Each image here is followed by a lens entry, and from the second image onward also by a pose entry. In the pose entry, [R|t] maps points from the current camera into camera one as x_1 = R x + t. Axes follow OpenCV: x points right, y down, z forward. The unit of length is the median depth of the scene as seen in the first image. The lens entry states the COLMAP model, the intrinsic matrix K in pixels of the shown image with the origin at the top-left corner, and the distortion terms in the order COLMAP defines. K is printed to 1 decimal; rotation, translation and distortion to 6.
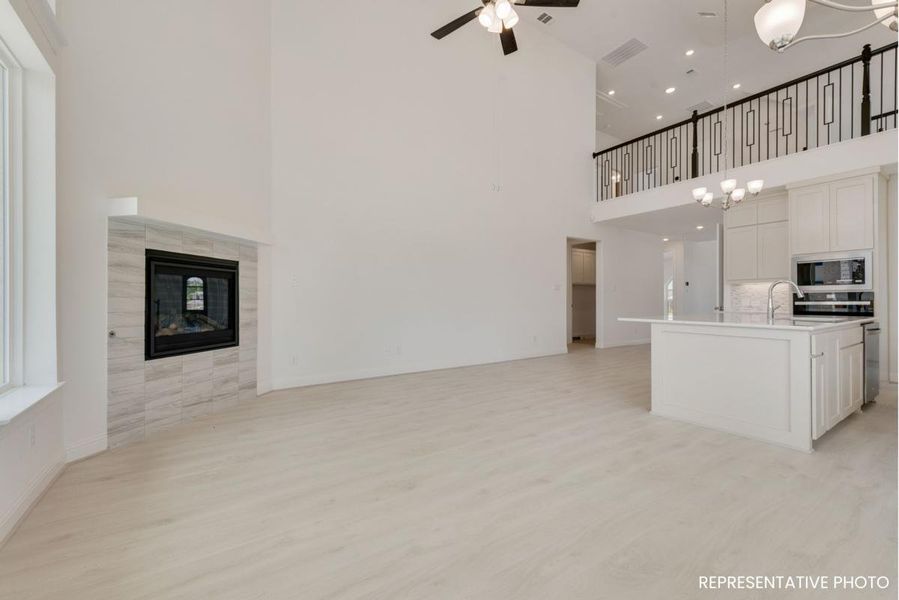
lens RADIAL K [[360.5, 0, 446.8], [0, 360.5, 299.5], [0, 0, 1]] dist [0.011289, -0.002124]
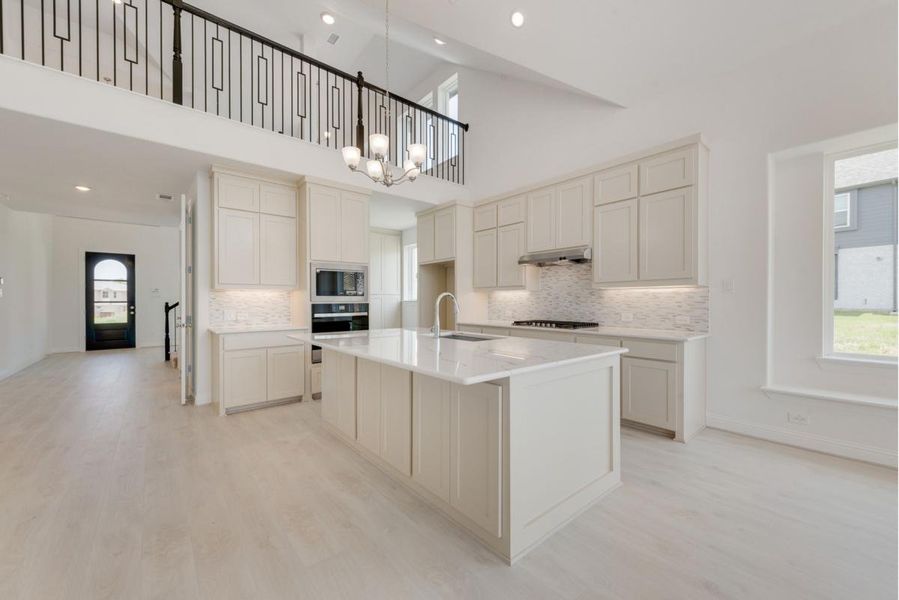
lens RADIAL K [[360.5, 0, 444.7], [0, 360.5, 300.5], [0, 0, 1]] dist [0.011289, -0.002124]
pose [[-0.116101, 0.003945, 0.993230, 0.080686], [-0.001308, 0.999991, -0.004125, -0.028700], [-0.993237, -0.001778, -0.116095, 0.994287]]
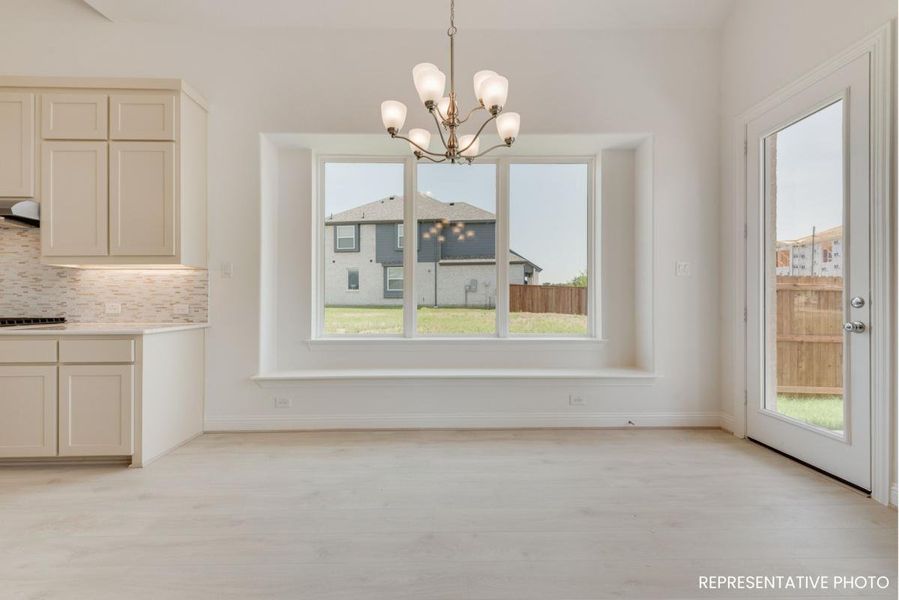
lens RADIAL K [[360.5, 0, 445.0], [0, 360.5, 300.5], [0, 0, 1]] dist [0.011289, -0.002124]
pose [[-0.843642, 0.002978, 0.536898, 0.052904], [0.001755, 0.999995, -0.002789, 0.001871], [-0.536903, -0.001411, -0.843642, 0.625497]]
